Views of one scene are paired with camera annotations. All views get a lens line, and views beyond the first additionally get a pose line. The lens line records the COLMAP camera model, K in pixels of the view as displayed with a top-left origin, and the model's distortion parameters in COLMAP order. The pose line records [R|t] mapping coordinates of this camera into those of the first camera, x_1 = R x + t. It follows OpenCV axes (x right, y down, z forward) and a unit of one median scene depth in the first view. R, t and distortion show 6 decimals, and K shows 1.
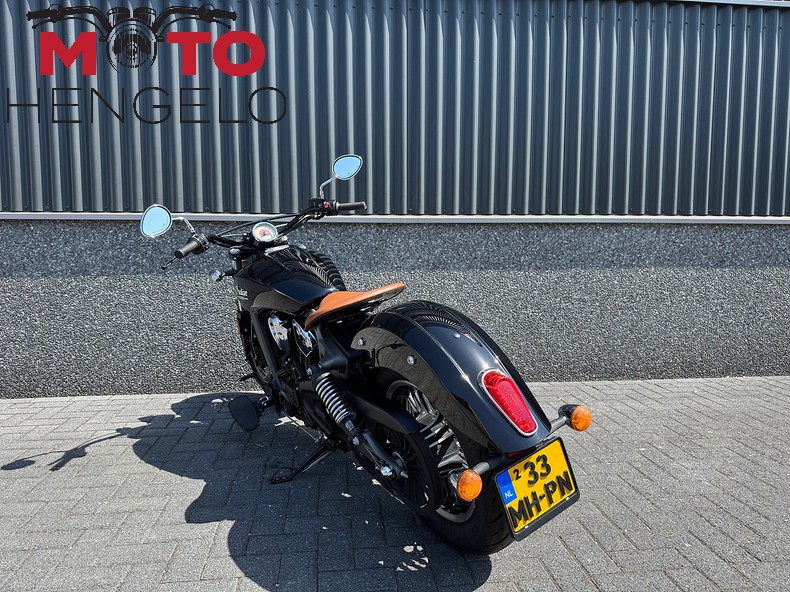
lens RADIAL K [[543.8, 0, 394.7], [0, 543.8, 302.2], [0, 0, 1]] dist [0.055953, -0.088789]
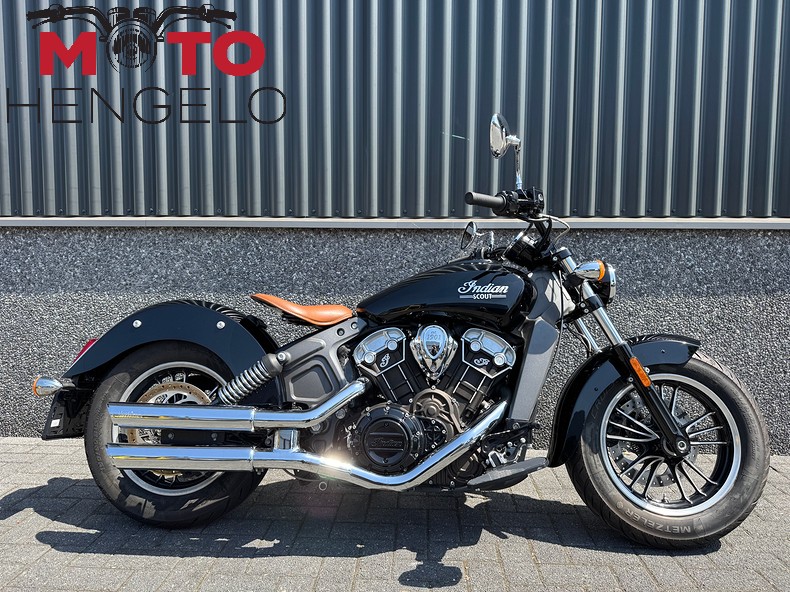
lens RADIAL K [[543.8, 0, 400.7], [0, 543.8, 293.6], [0, 0, 1]] dist [0.055953, -0.088789]
pose [[0.986799, 0.019494, -0.160772, 0.483260], [-0.021857, 0.999677, -0.012944, -0.047944], [0.160468, 0.016287, 0.986907, 0.285804]]
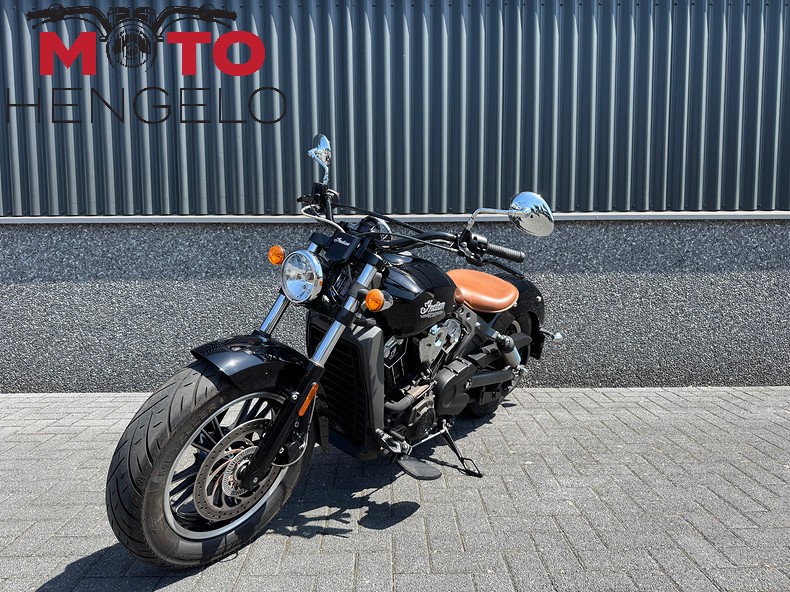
lens RADIAL K [[543.8, 0, 402.0], [0, 543.8, 295.6], [0, 0, 1]] dist [0.055953, -0.088789]
pose [[0.994670, 0.002934, -0.103065, 0.229770], [-0.003459, 0.999982, -0.004913, -0.009967], [0.103048, 0.005244, 0.994663, 0.036951]]
